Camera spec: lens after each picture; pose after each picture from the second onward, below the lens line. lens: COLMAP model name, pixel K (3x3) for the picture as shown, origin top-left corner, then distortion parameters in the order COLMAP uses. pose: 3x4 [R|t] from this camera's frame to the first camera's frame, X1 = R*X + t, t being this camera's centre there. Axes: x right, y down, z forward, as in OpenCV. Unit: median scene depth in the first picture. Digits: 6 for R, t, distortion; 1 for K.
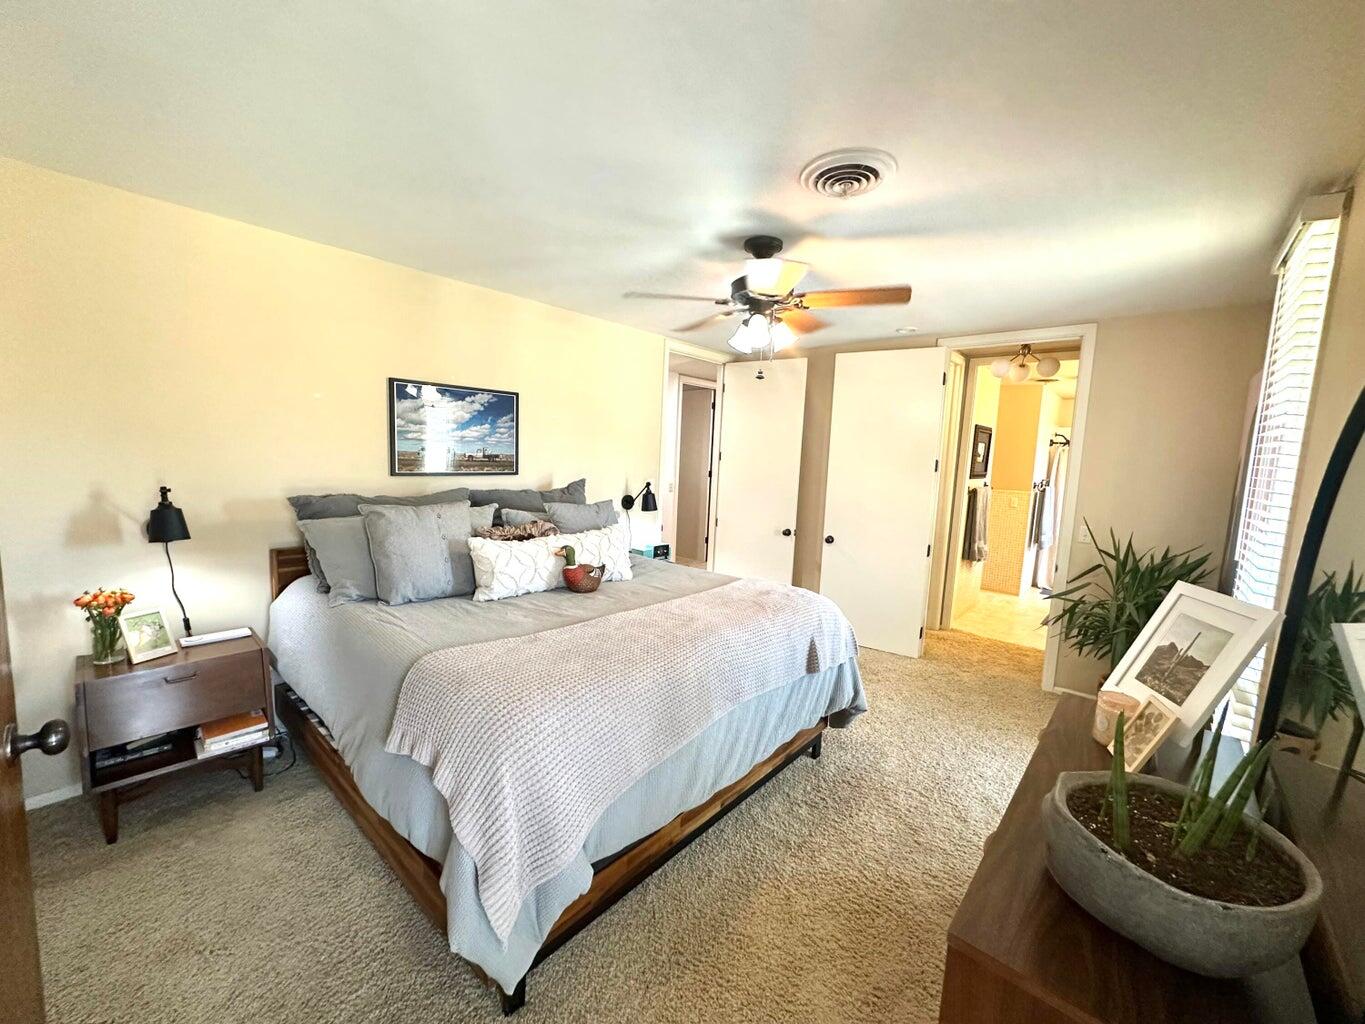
lens RADIAL K [[547.2, 0, 683.4], [0, 547.2, 512.2], [0, 0, 1]] dist [-0.000573, 0.000952]
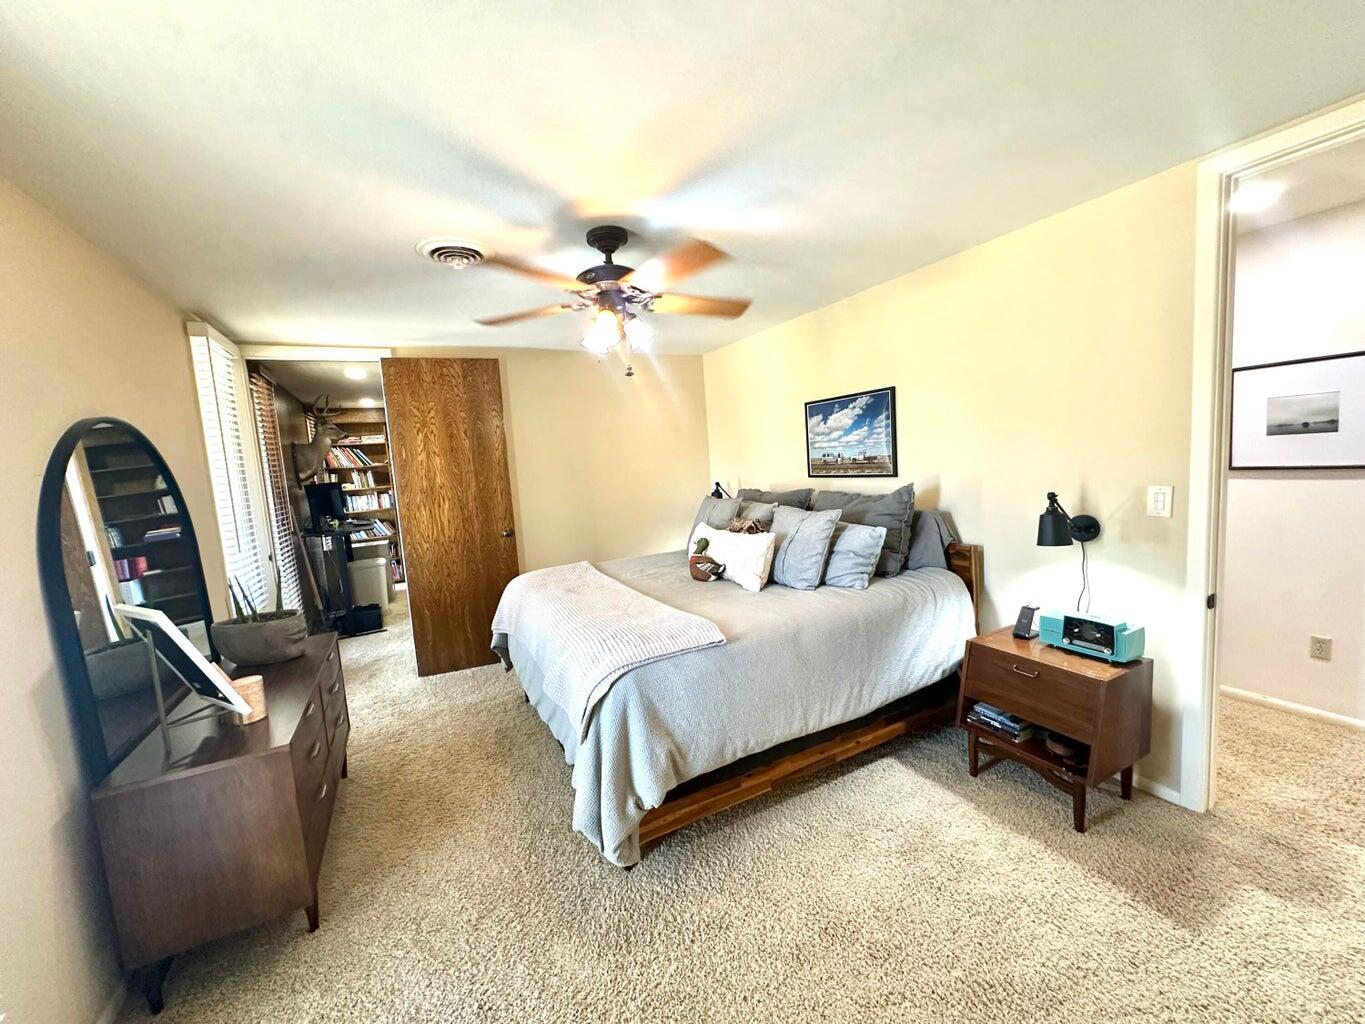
lens RADIAL K [[547.2, 0, 683.9], [0, 547.2, 513.6], [0, 0, 1]] dist [-0.000573, 0.000952]
pose [[-0.364449, 0.081469, -0.927653, 0.713195], [-0.046851, 0.993300, 0.105641, -0.092906], [0.930044, 0.081962, -0.358190, 1.067887]]
